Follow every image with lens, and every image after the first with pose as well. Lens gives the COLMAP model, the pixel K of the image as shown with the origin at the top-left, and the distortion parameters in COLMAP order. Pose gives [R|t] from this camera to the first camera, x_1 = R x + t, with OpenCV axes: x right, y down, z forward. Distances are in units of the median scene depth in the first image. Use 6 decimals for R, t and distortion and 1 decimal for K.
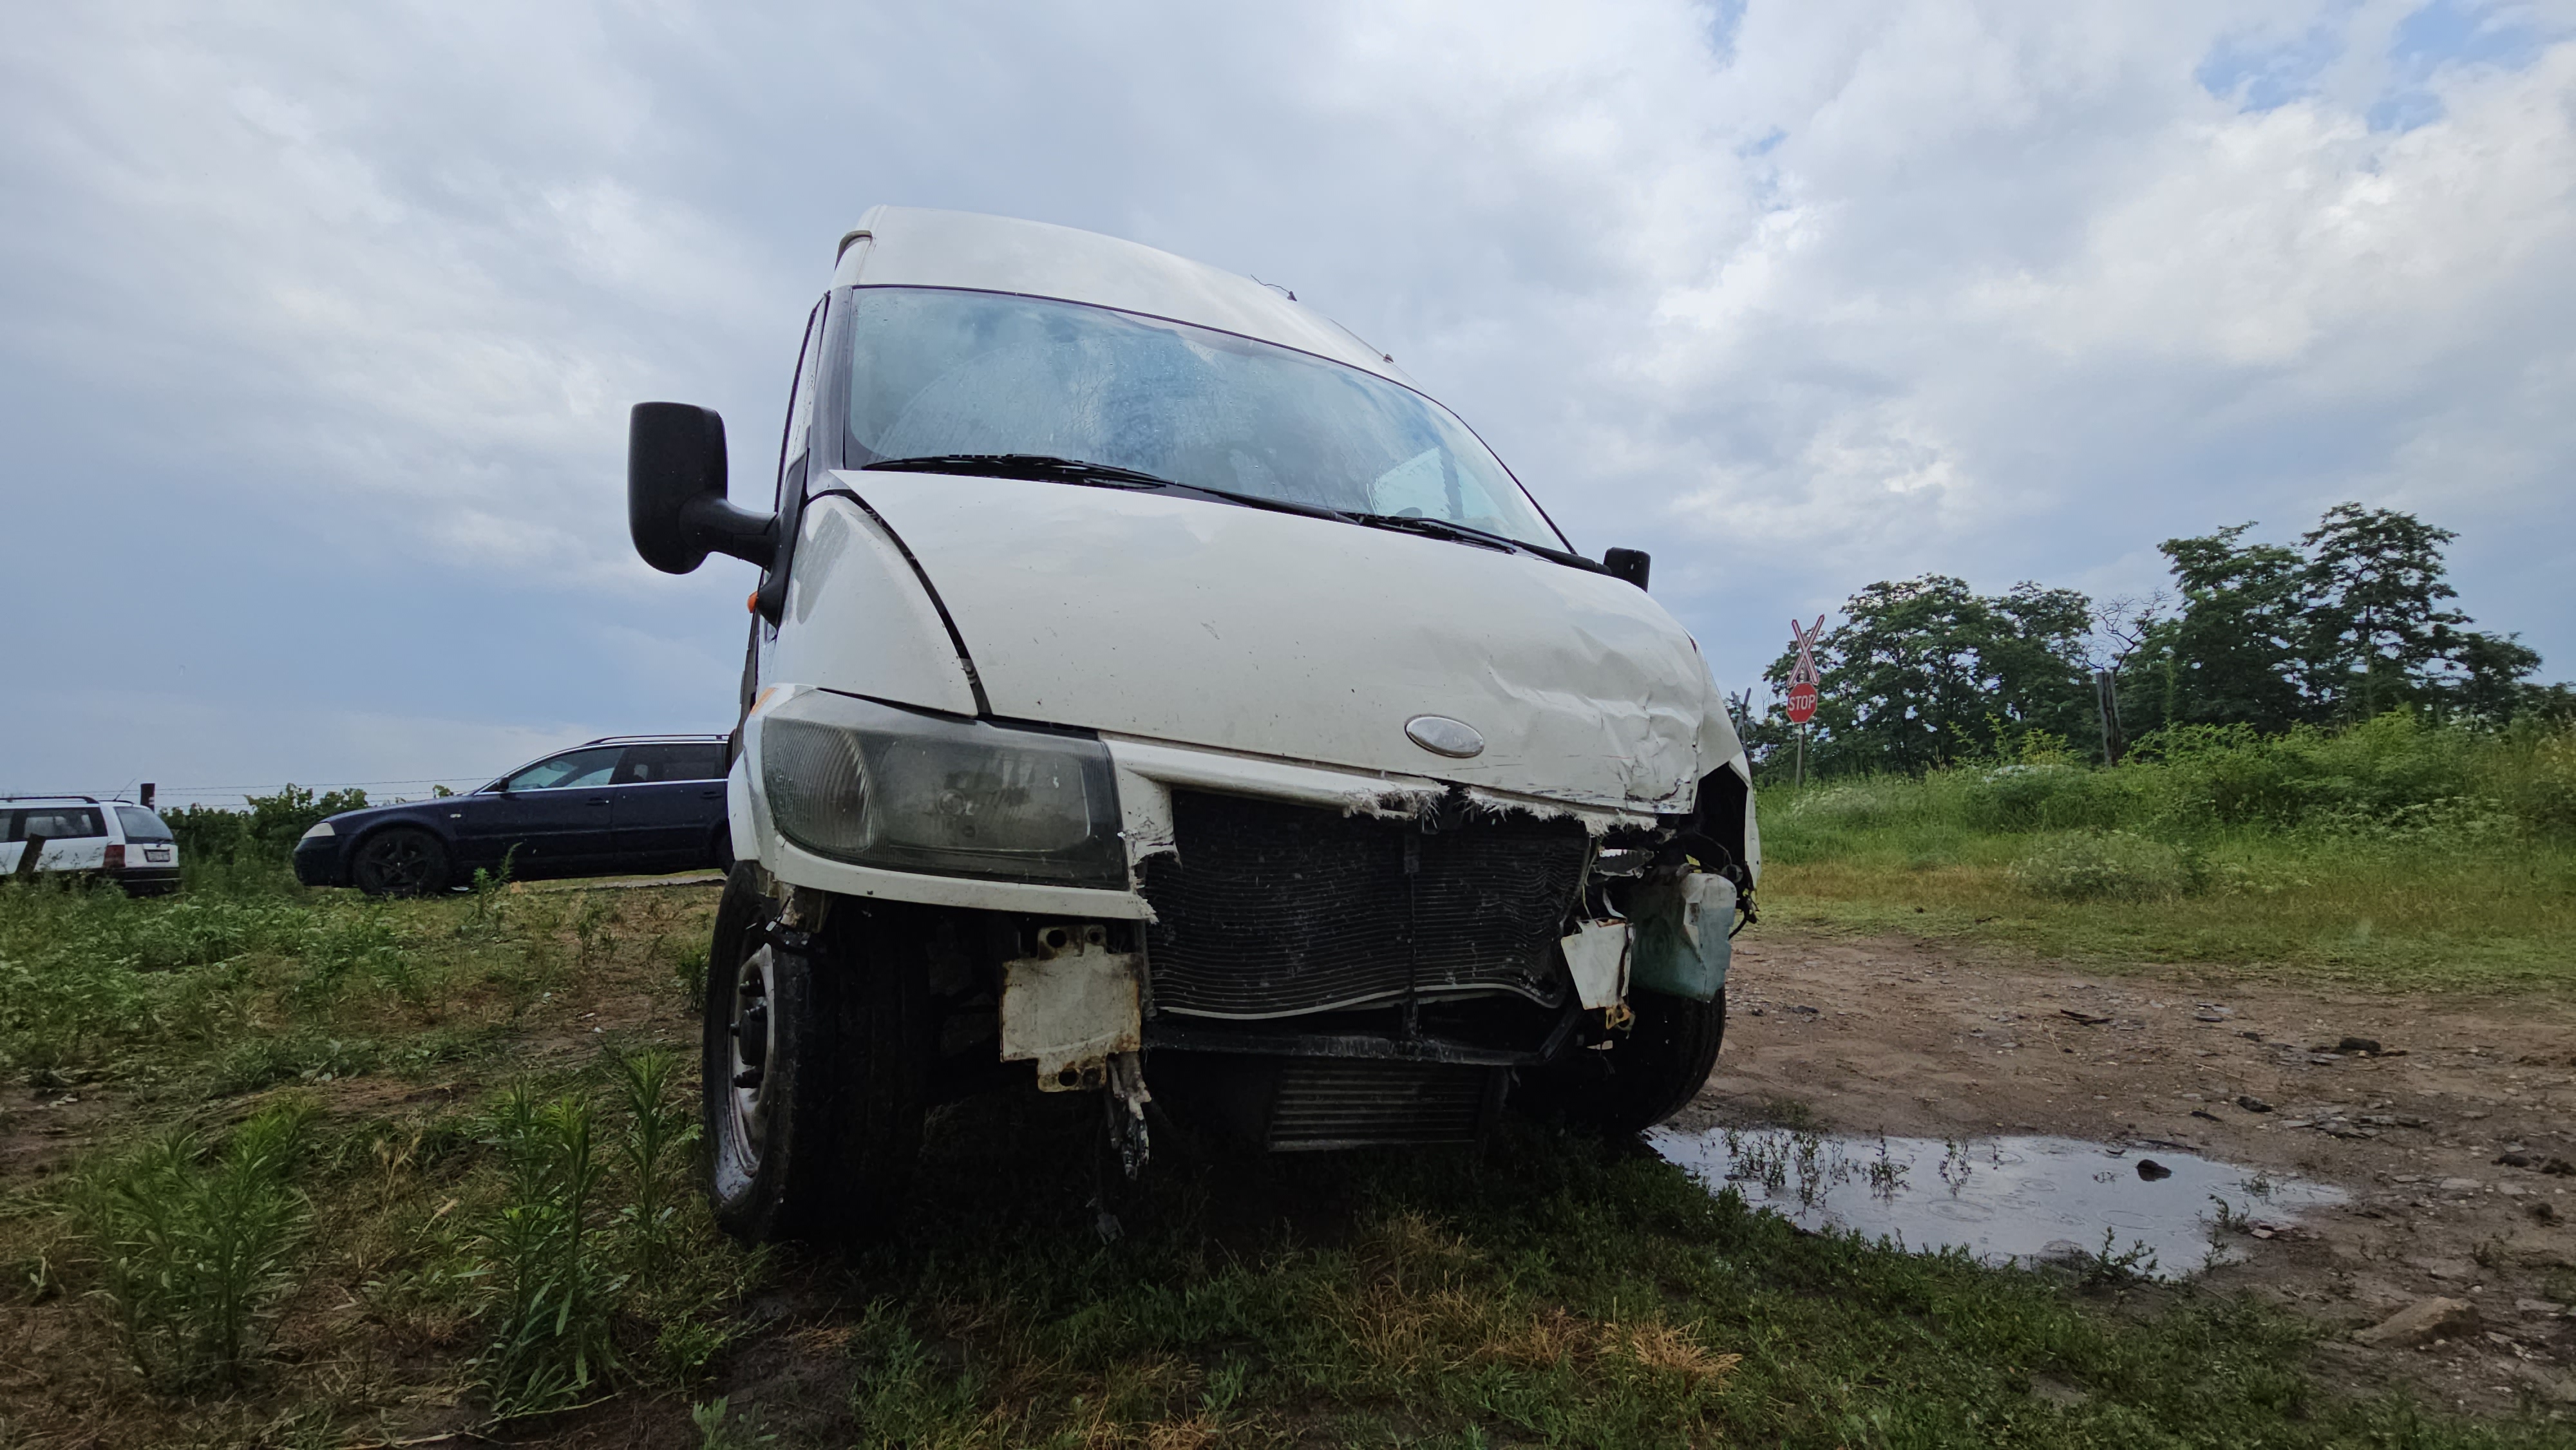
lens RADIAL K [[1053.3, 0, 1298.5], [0, 1053.3, 706.8], [0, 0, 1]] dist [0.007738, -0.005702]
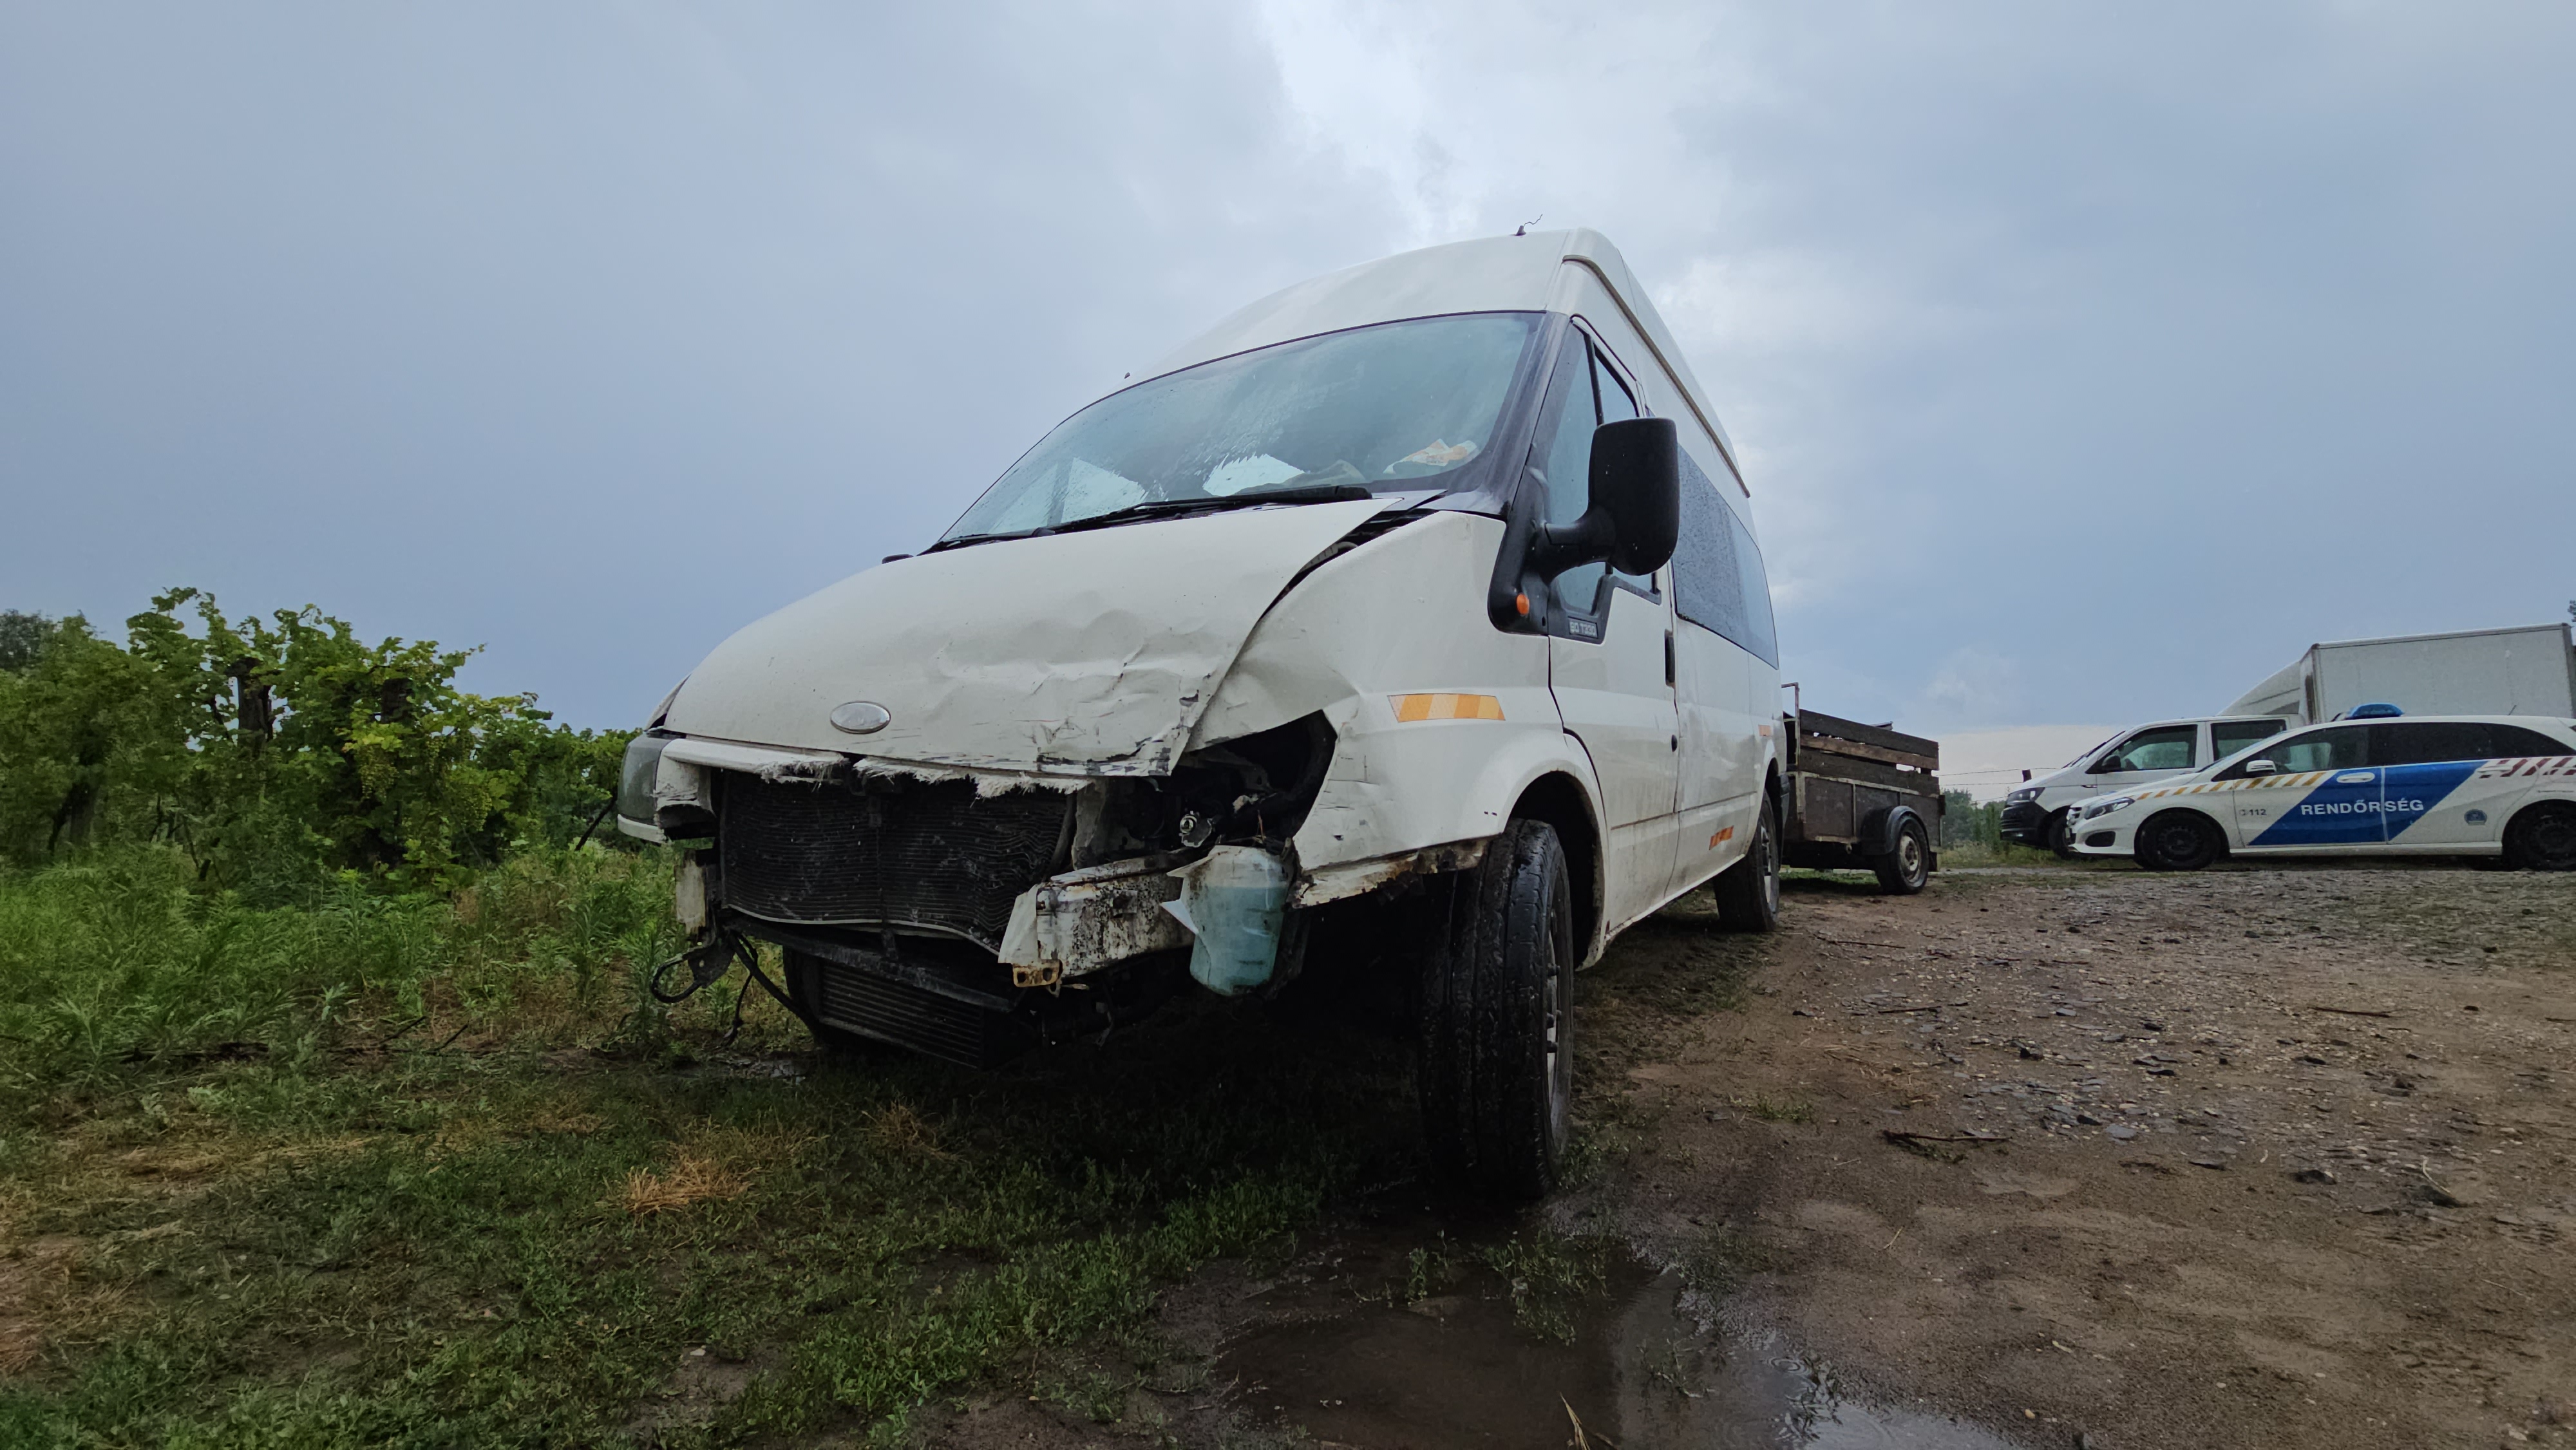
lens RADIAL K [[1053.3, 0, 1299.4], [0, 1053.3, 722.5], [0, 0, 1]] dist [0.007738, -0.005702]
pose [[0.538170, -0.075126, -0.839481, 1.420566], [0.078104, 0.996179, -0.039079, 0.119976], [0.839210, -0.044536, 0.541981, 0.736103]]
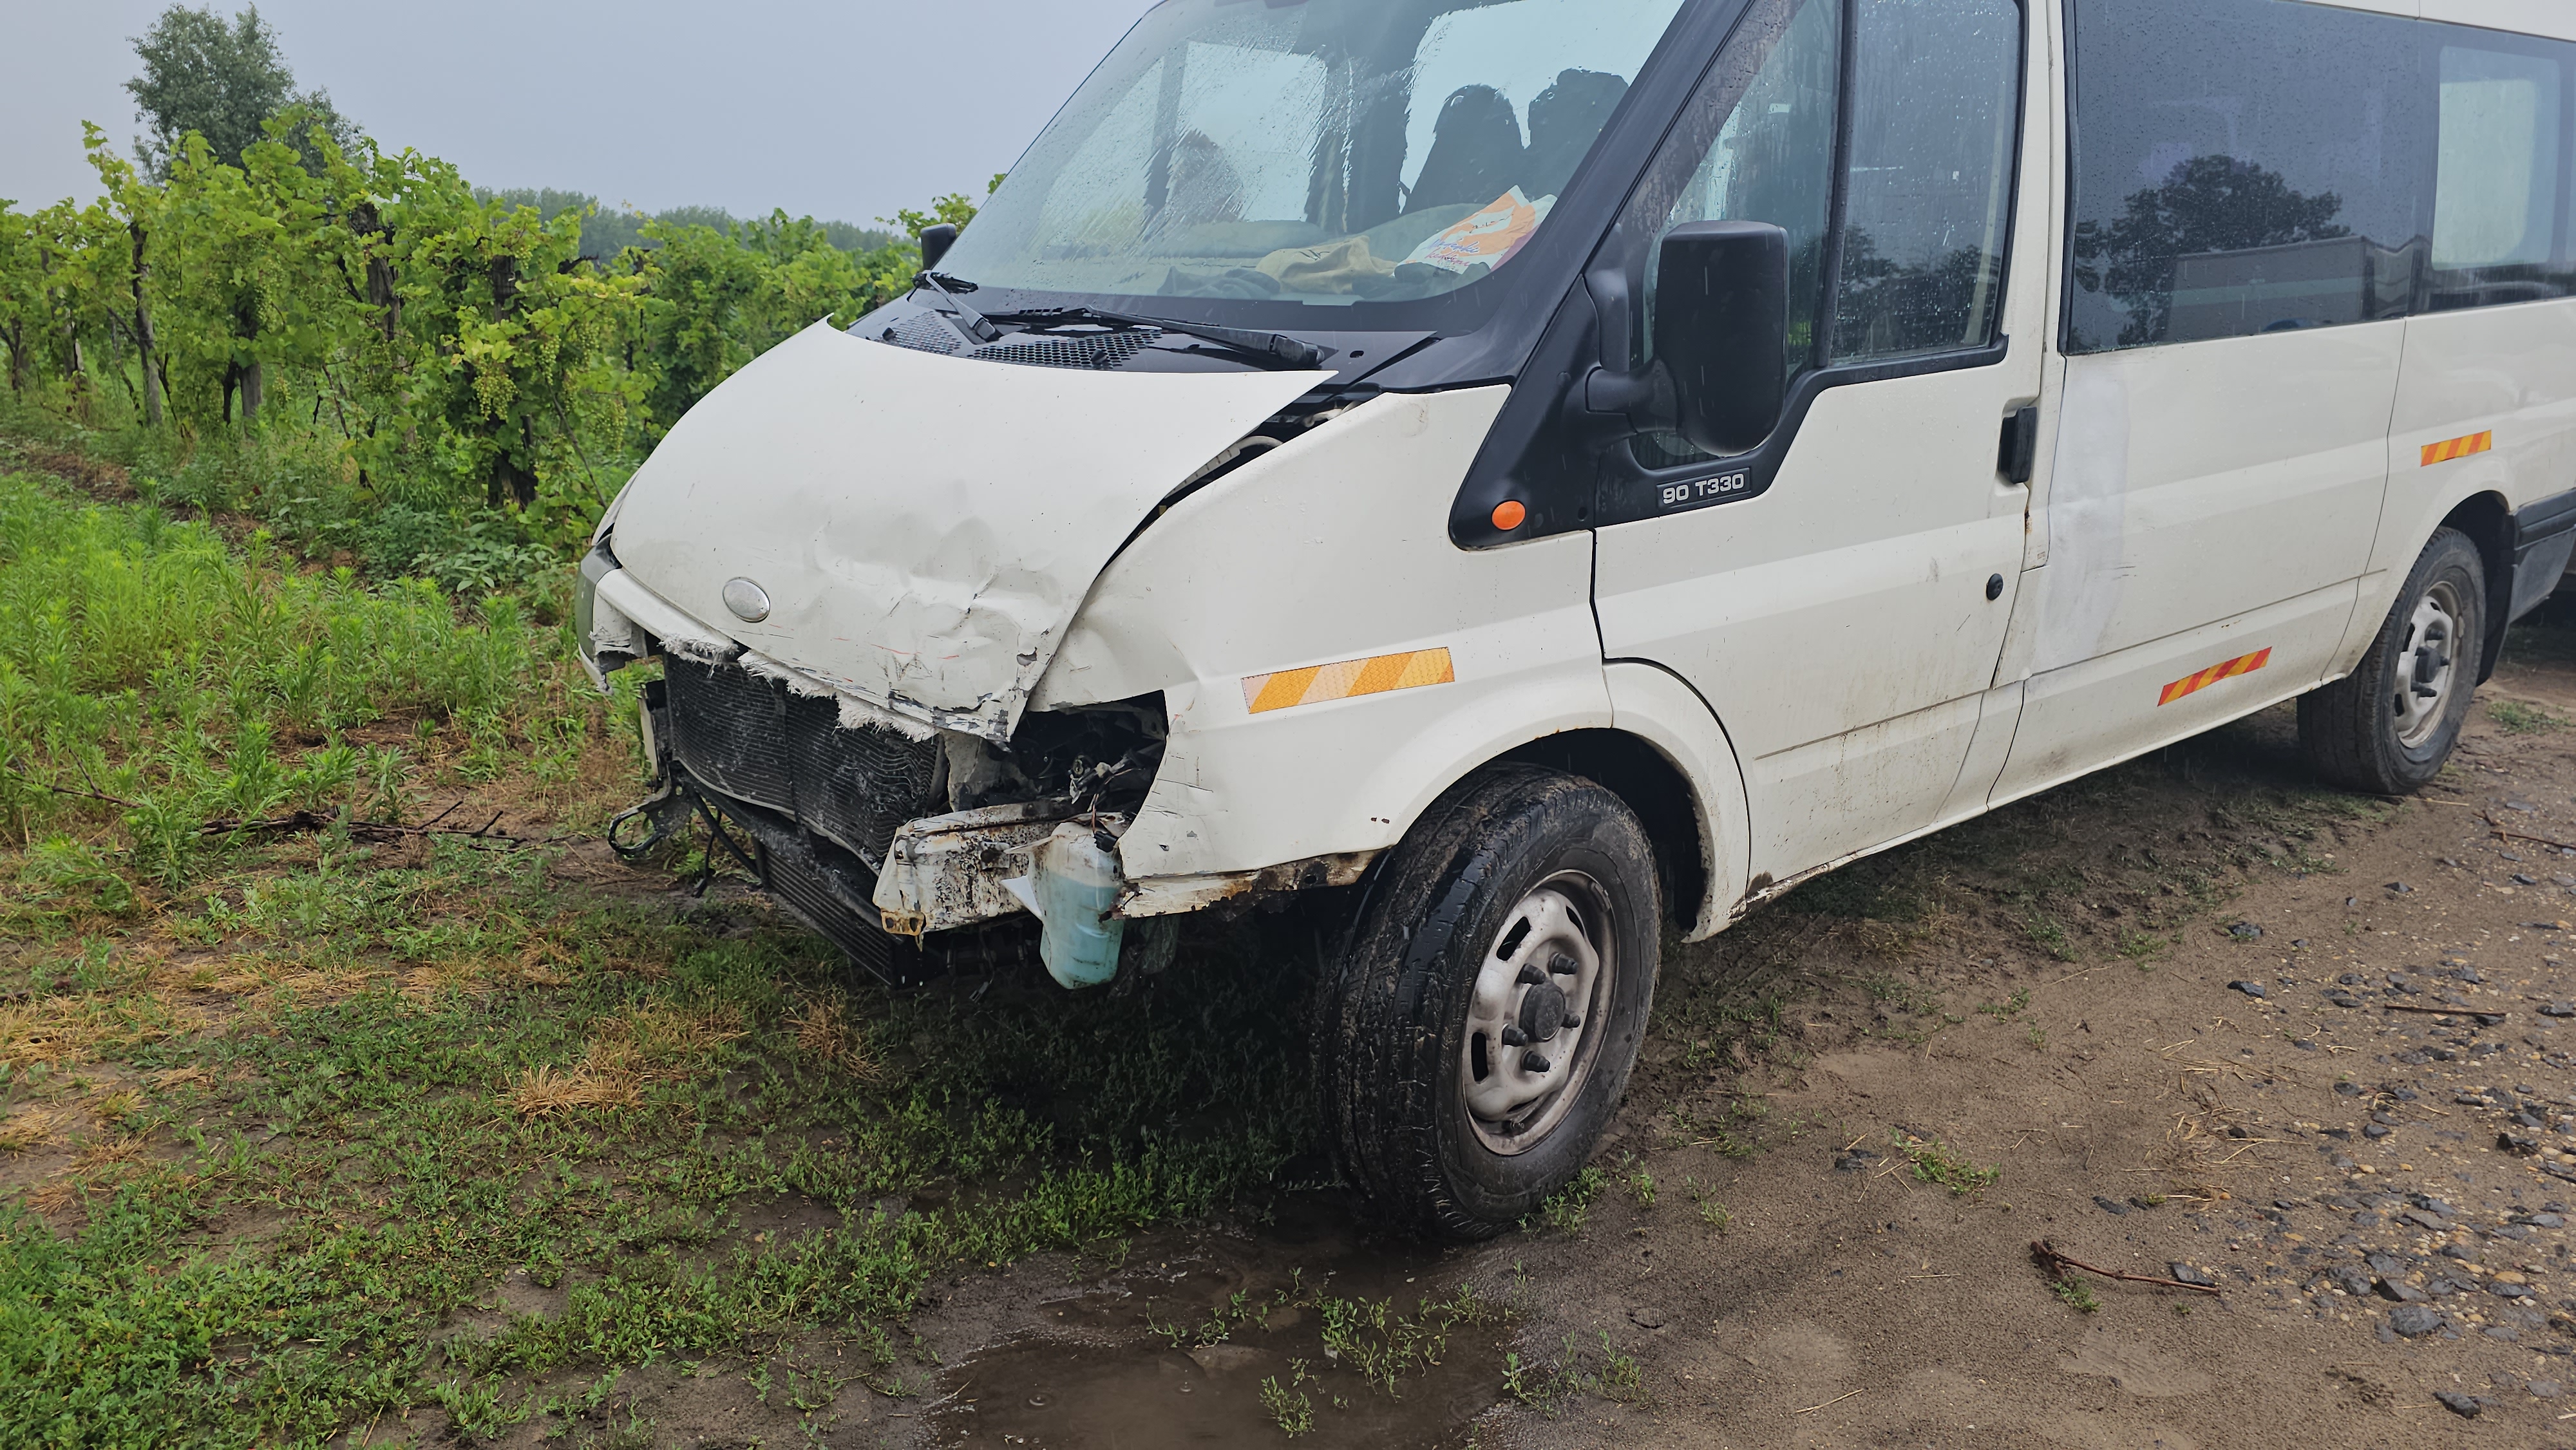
lens RADIAL K [[1756.5, 0, 1306.0], [0, 1756.5, 682.2], [0, 0, 1]] dist [0.041053, -0.025192]
pose [[0.210736, 0.213985, -0.953835, 1.954641], [0.059838, 0.971094, 0.231077, -0.267133], [0.975710, -0.105772, 0.191840, 1.166998]]
